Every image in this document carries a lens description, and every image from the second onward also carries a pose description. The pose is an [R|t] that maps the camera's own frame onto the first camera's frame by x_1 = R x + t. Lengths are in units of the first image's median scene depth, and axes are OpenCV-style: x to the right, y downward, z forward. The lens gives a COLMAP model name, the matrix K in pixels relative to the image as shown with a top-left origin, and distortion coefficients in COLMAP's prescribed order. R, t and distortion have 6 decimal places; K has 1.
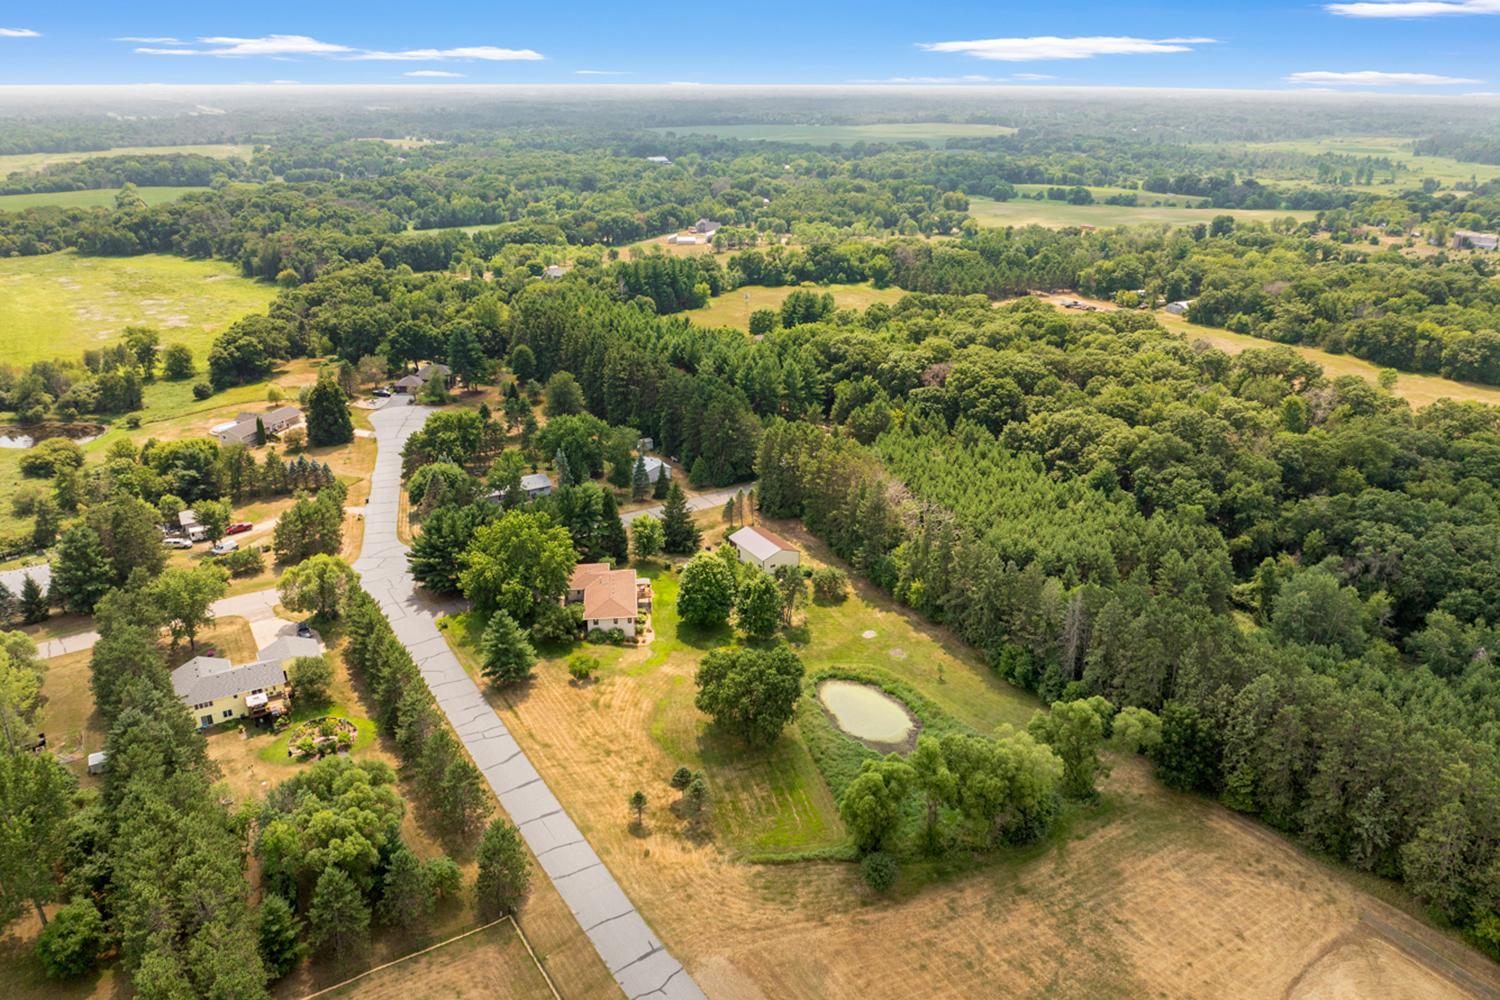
lens RADIAL K [[1053.6, 0, 752.5], [0, 1053.6, 498.1], [0, 0, 1]] dist [-0.044915, 0.013650]
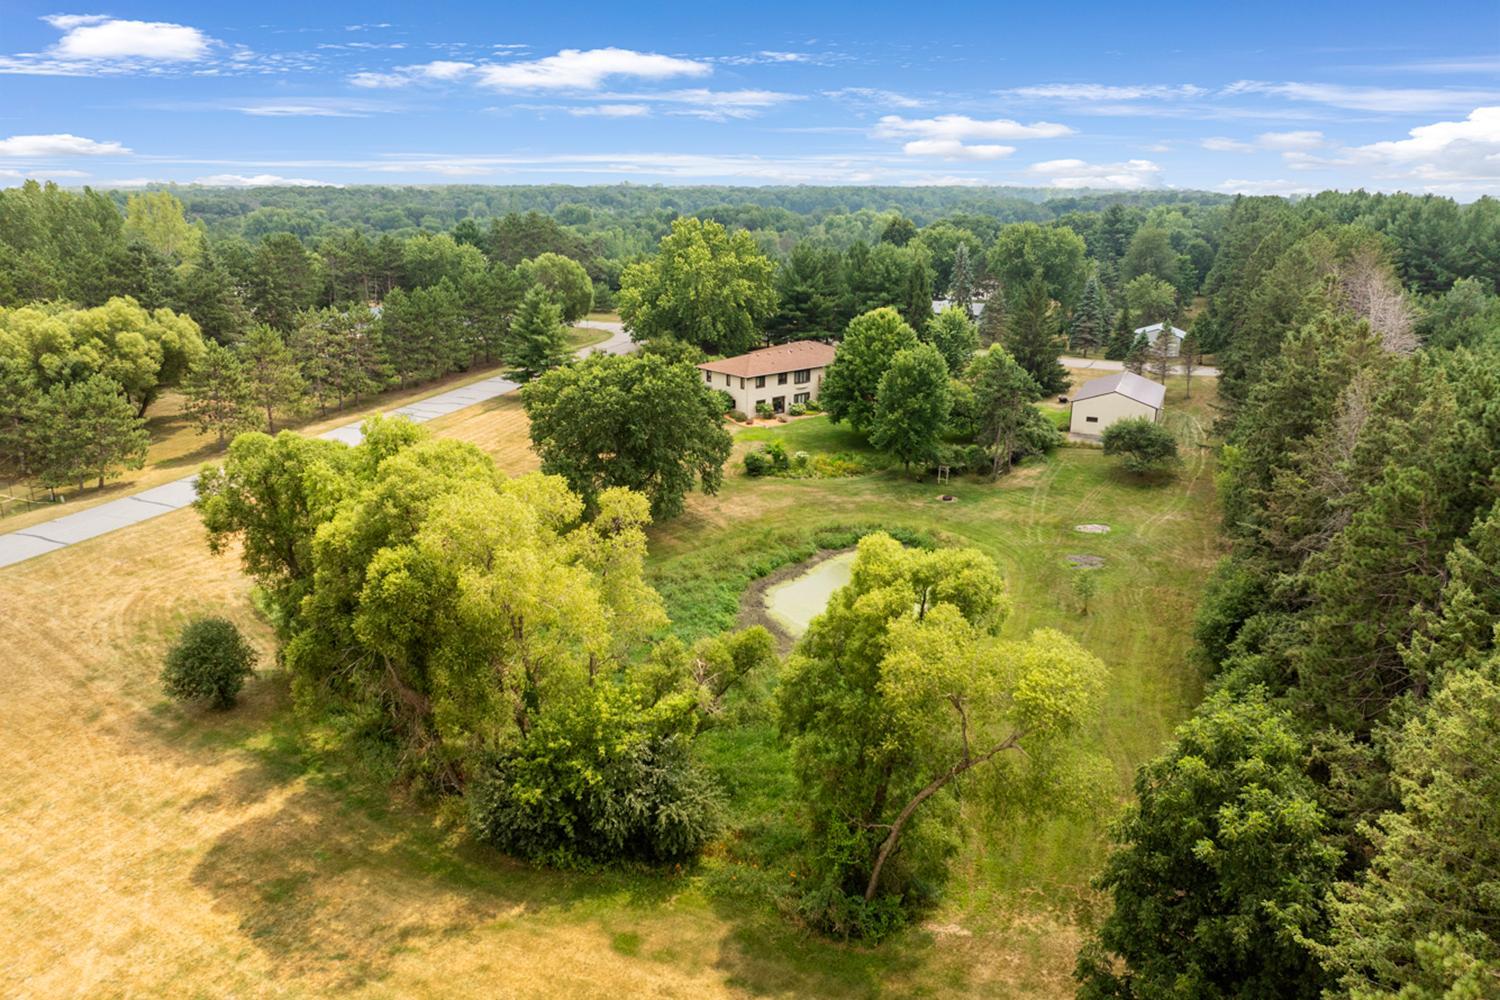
lens RADIAL K [[1053.6, 0, 751.1], [0, 1053.6, 491.0], [0, 0, 1]] dist [-0.044915, 0.013650]
pose [[0.564613, 0.227895, -0.793269, 0.415160], [-0.307234, 0.950085, 0.054271, 0.146230], [0.766041, 0.213077, 0.606448, 0.656831]]
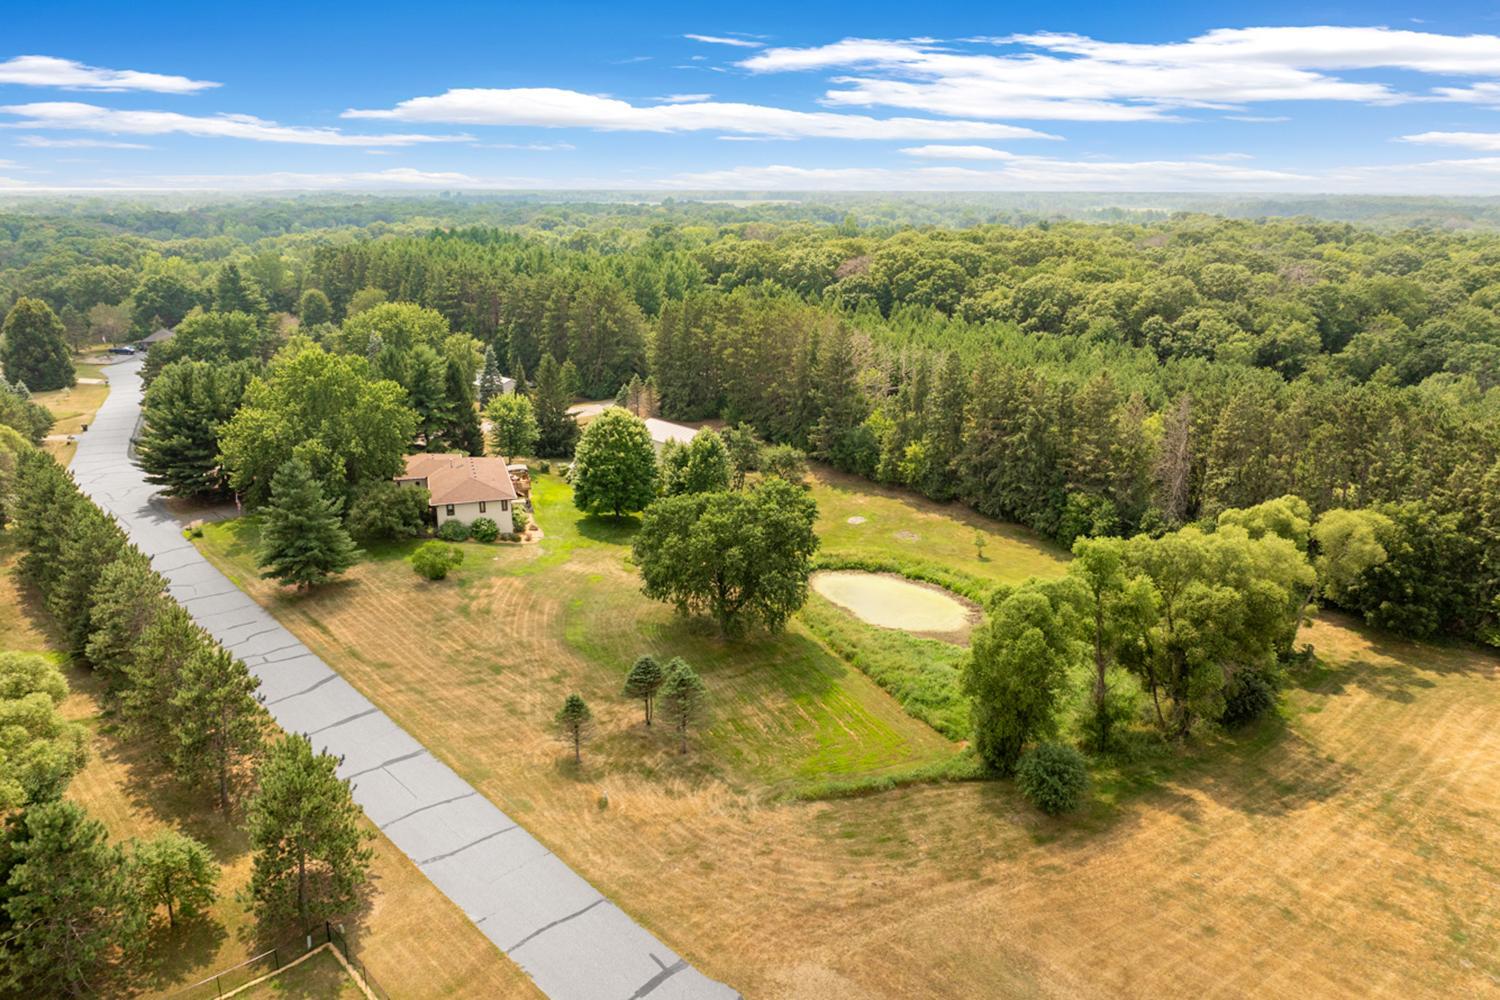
lens RADIAL K [[1053.6, 0, 750.7], [0, 1053.6, 504.1], [0, 0, 1]] dist [-0.044915, 0.013650]
pose [[0.982537, -0.056168, 0.177389, -0.085950], [0.070807, 0.994490, -0.077300, 0.181342], [-0.172070, 0.088511, 0.981100, 0.358385]]
